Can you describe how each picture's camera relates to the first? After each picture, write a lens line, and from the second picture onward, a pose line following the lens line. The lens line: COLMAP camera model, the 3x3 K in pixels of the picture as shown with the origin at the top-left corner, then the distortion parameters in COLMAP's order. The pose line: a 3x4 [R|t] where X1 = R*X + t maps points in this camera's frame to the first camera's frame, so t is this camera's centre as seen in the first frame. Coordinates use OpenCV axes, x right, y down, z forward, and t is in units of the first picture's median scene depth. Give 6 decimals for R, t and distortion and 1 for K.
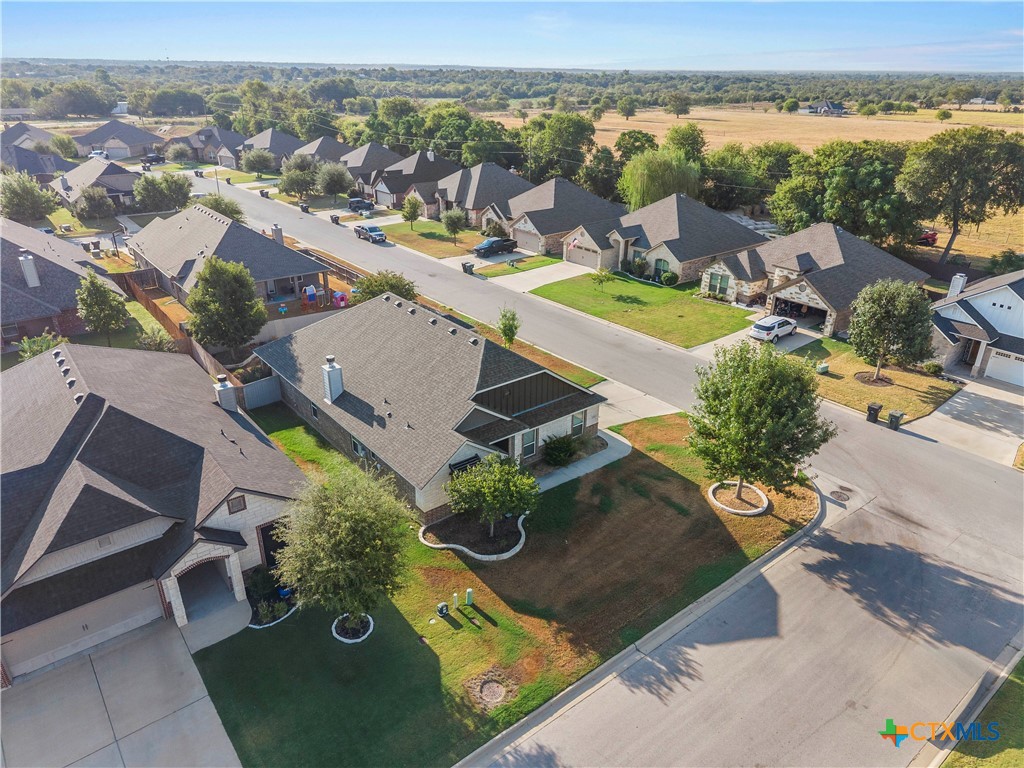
lens RADIAL K [[696.2, 0, 521.1], [0, 696.2, 383.6], [0, 0, 1]] dist [0.034560, -0.032766]
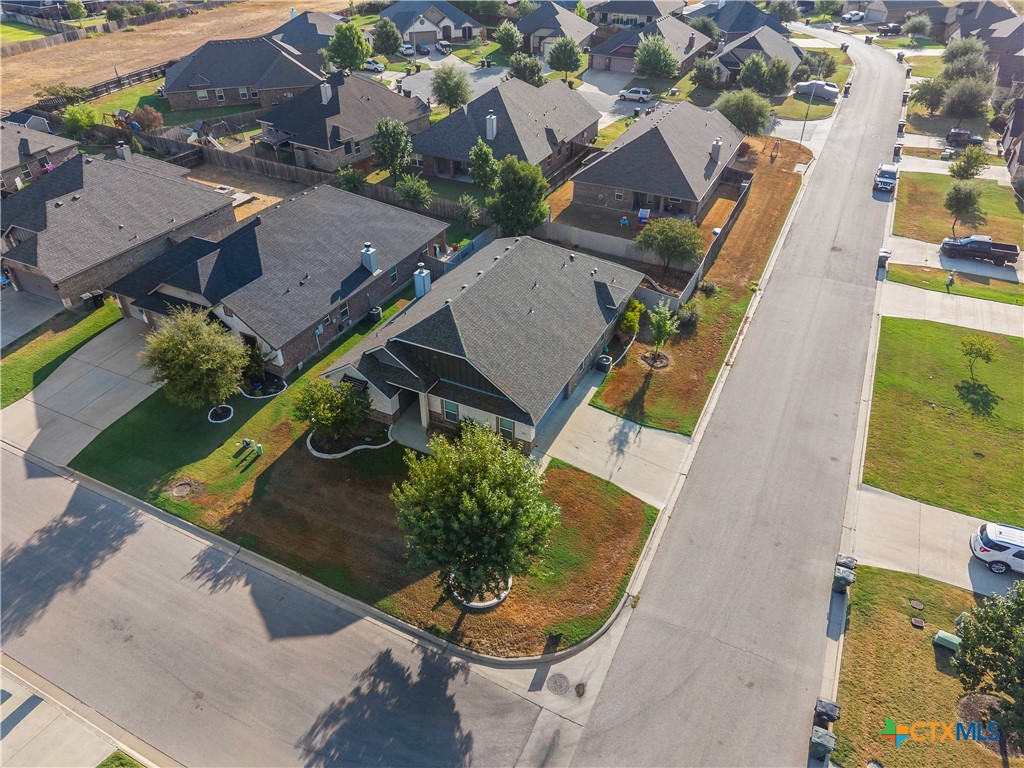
lens RADIAL K [[696.2, 0, 513.5], [0, 696.2, 385.7], [0, 0, 1]] dist [0.034560, -0.032766]
pose [[0.414226, 0.534374, -0.736791, 0.485009], [-0.374090, 0.837927, 0.397411, -0.241815], [0.829743, 0.111008, 0.546996, 0.283110]]
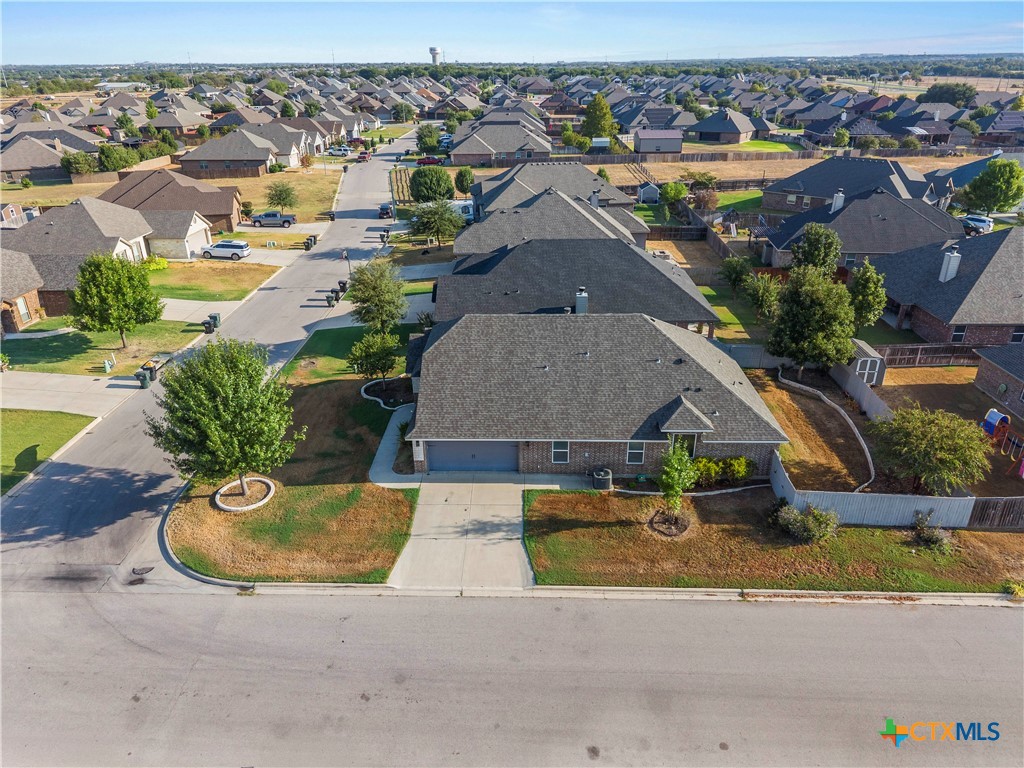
lens RADIAL K [[696.2, 0, 505.9], [0, 696.2, 386.5], [0, 0, 1]] dist [0.034560, -0.032766]
pose [[-0.662978, 0.311058, -0.680958, 0.393107], [-0.306423, 0.717160, 0.625928, -0.391644], [0.683056, 0.623638, -0.380146, 0.865459]]
